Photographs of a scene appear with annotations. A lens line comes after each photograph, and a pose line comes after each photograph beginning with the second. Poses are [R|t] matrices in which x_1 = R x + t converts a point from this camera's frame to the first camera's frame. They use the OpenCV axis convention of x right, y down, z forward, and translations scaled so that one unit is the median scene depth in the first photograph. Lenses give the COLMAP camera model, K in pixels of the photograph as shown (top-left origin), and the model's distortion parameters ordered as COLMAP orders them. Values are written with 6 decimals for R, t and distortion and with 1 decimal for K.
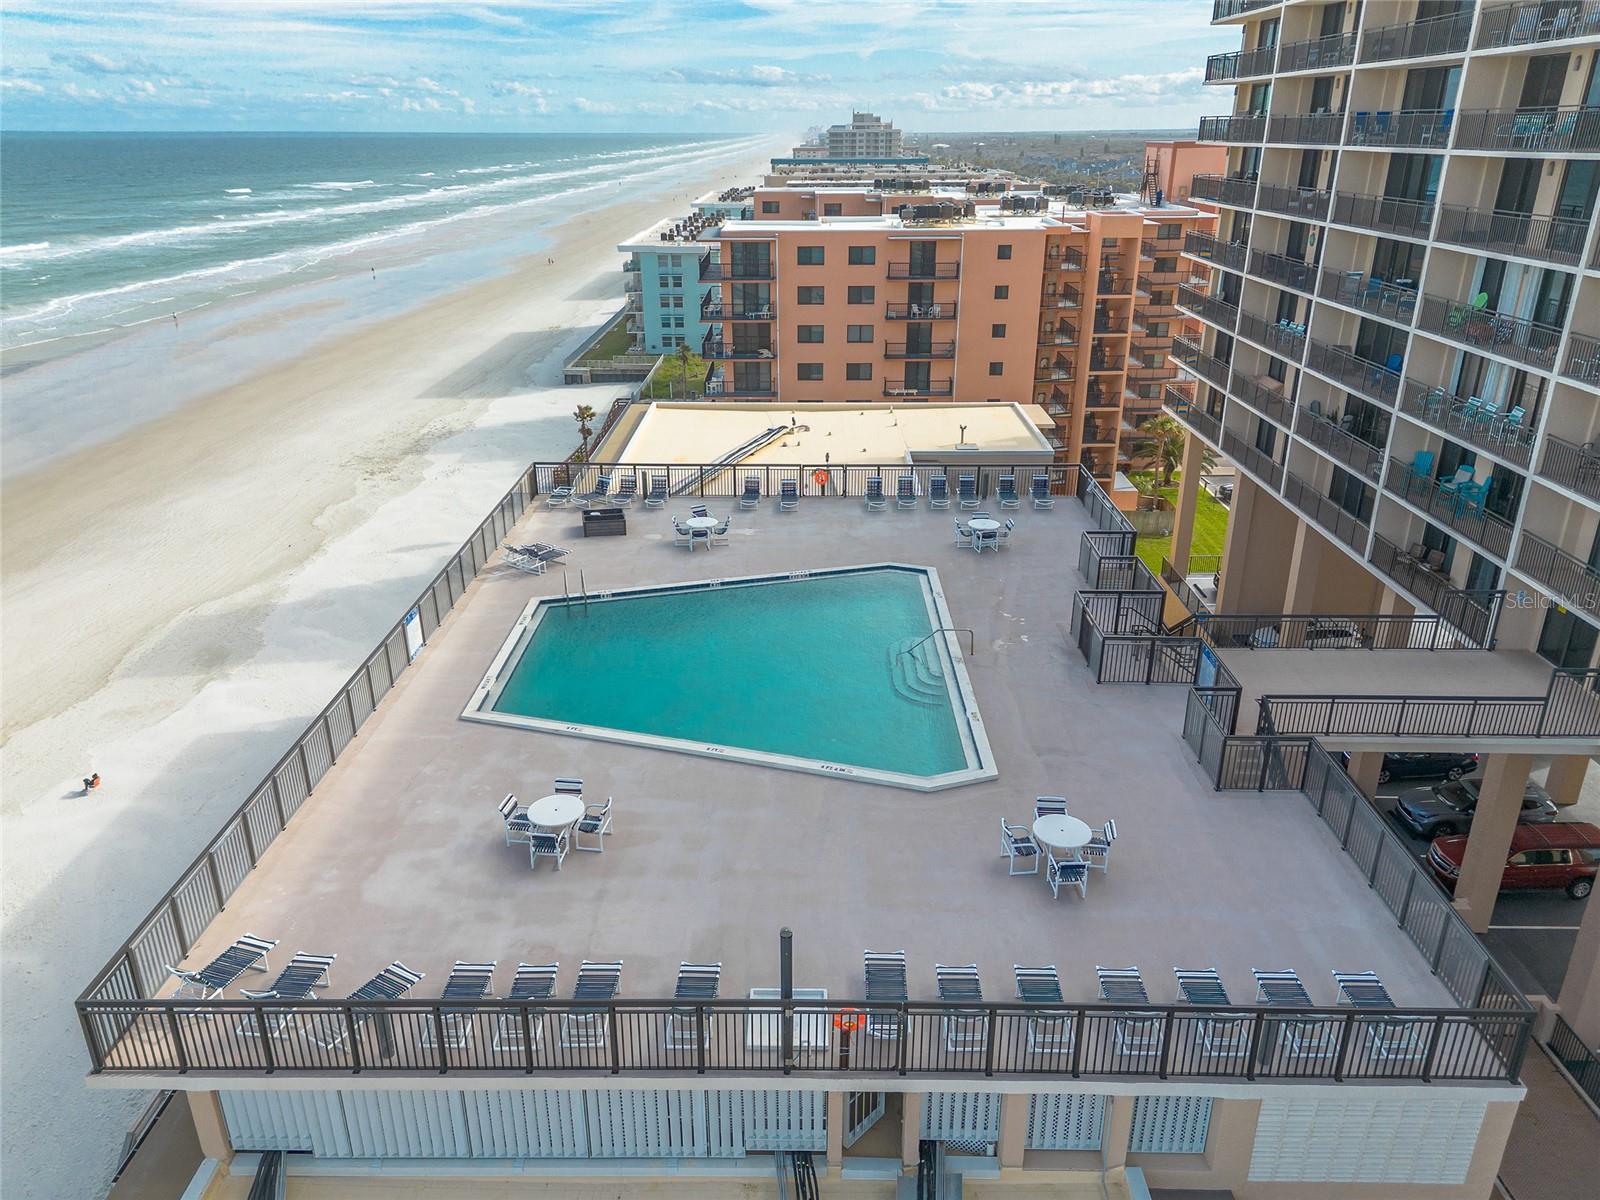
lens RADIAL K [[1154.0, 0, 800.0], [0, 1154.0, 600.0], [0, 0, 1]] dist [0.099009, -0.099055]
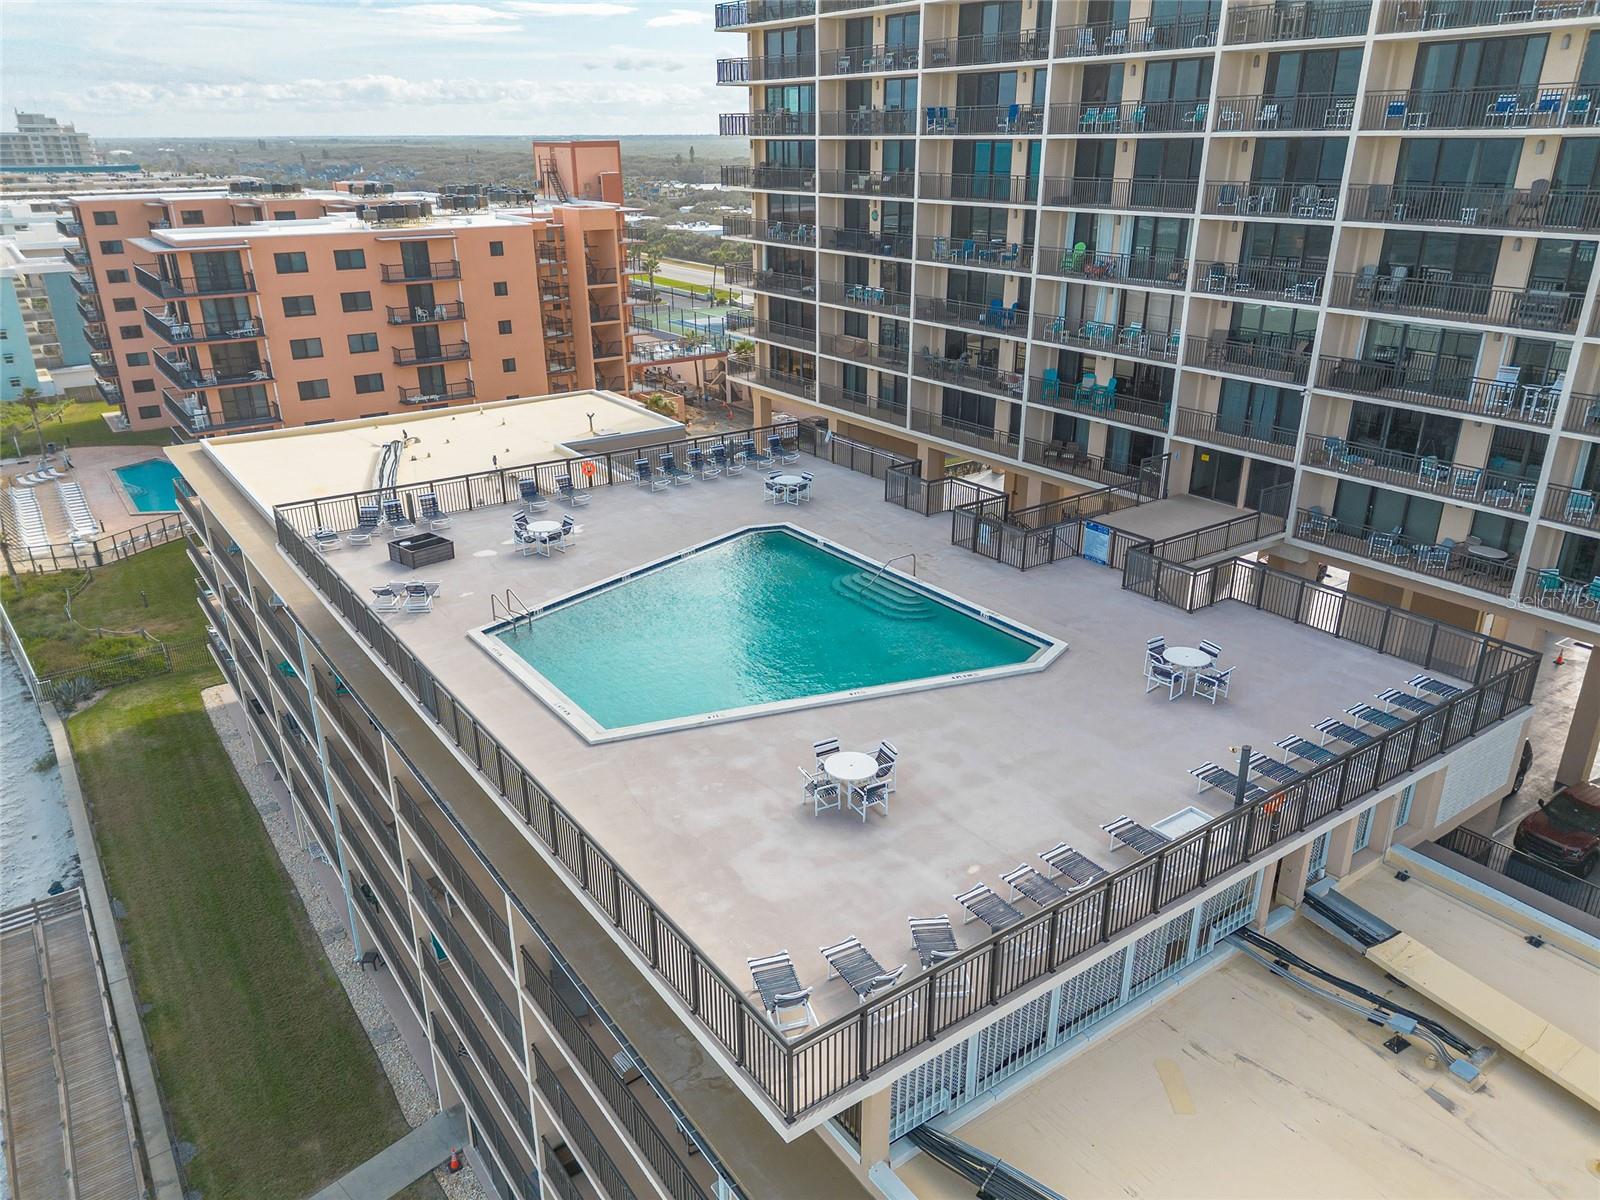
lens RADIAL K [[1142.3, 0, 800.0], [0, 1142.3, 600.0], [0, 0, 1]] dist [0.086928, -0.079030]
pose [[0.813024, -0.224441, 0.537233, -0.213371], [0.225084, 0.972135, 0.065499, -0.011081], [-0.536963, 0.067670, 0.840887, 0.044906]]
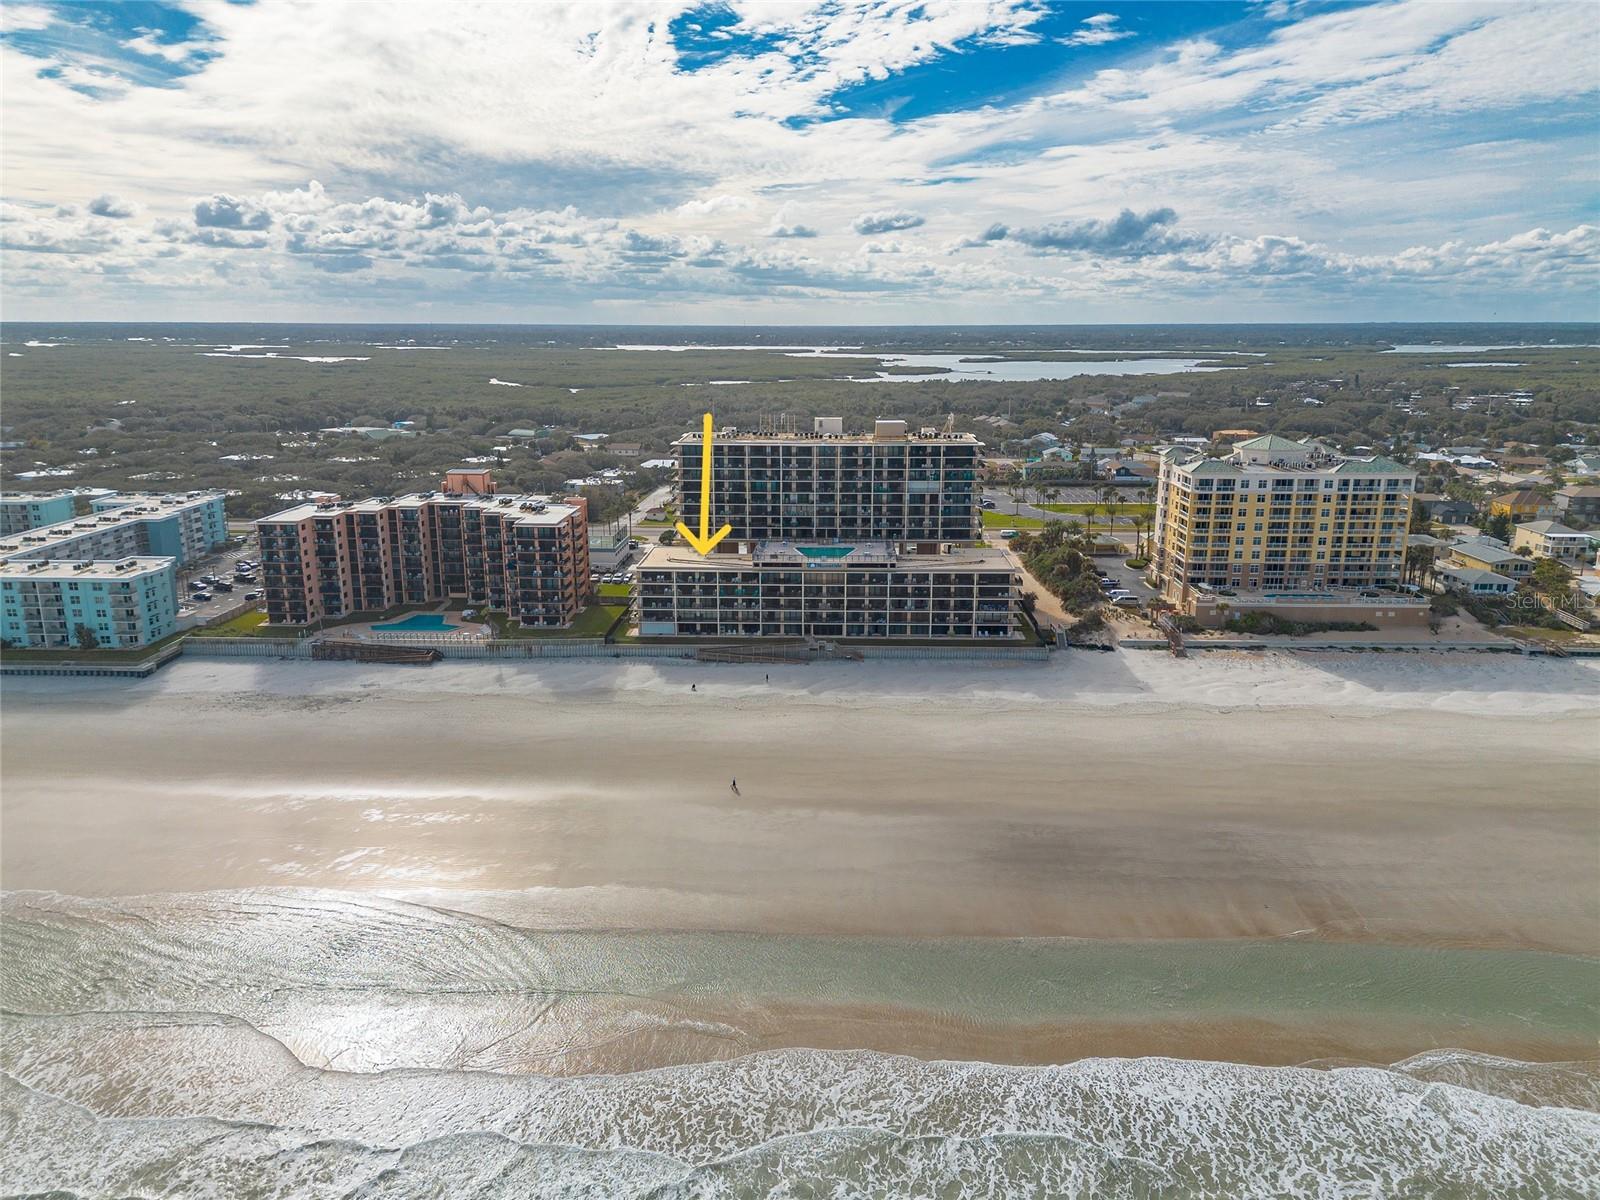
lens RADIAL K [[1249.2, 0, 800.0], [0, 1249.2, 600.0], [0, 0, 1]] dist [0.091181, -0.072800]
pose [[0.010447, -0.229055, 0.973358, -3.271279], [0.373570, 0.903824, 0.208682, -0.583144], [-0.927543, 0.361437, 0.095010, 0.179756]]
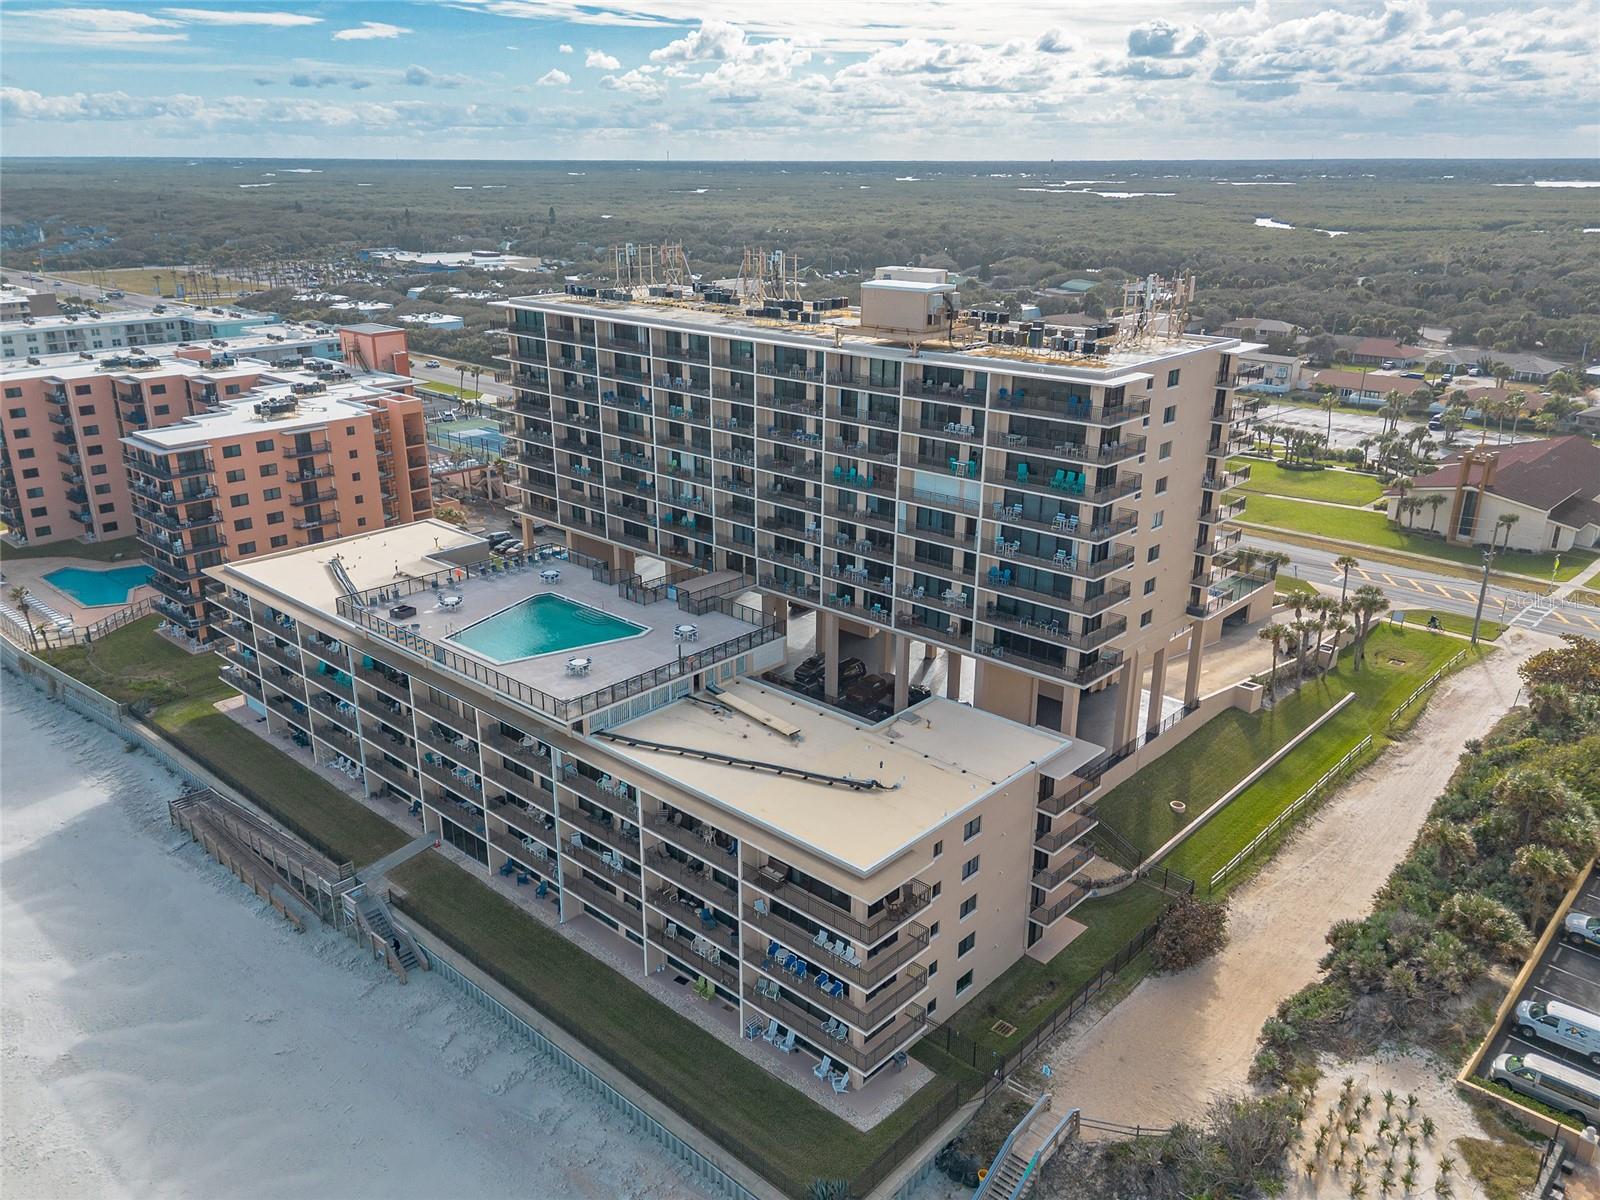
lens RADIAL K [[1249.2, 0, 800.0], [0, 1249.2, 600.0], [0, 0, 1]] dist [0.091181, -0.072800]
pose [[0.672334, -0.247725, 0.697566, -0.693905], [0.274305, 0.958631, 0.076053, -0.032977], [-0.687549, 0.140213, 0.712473, -0.660615]]
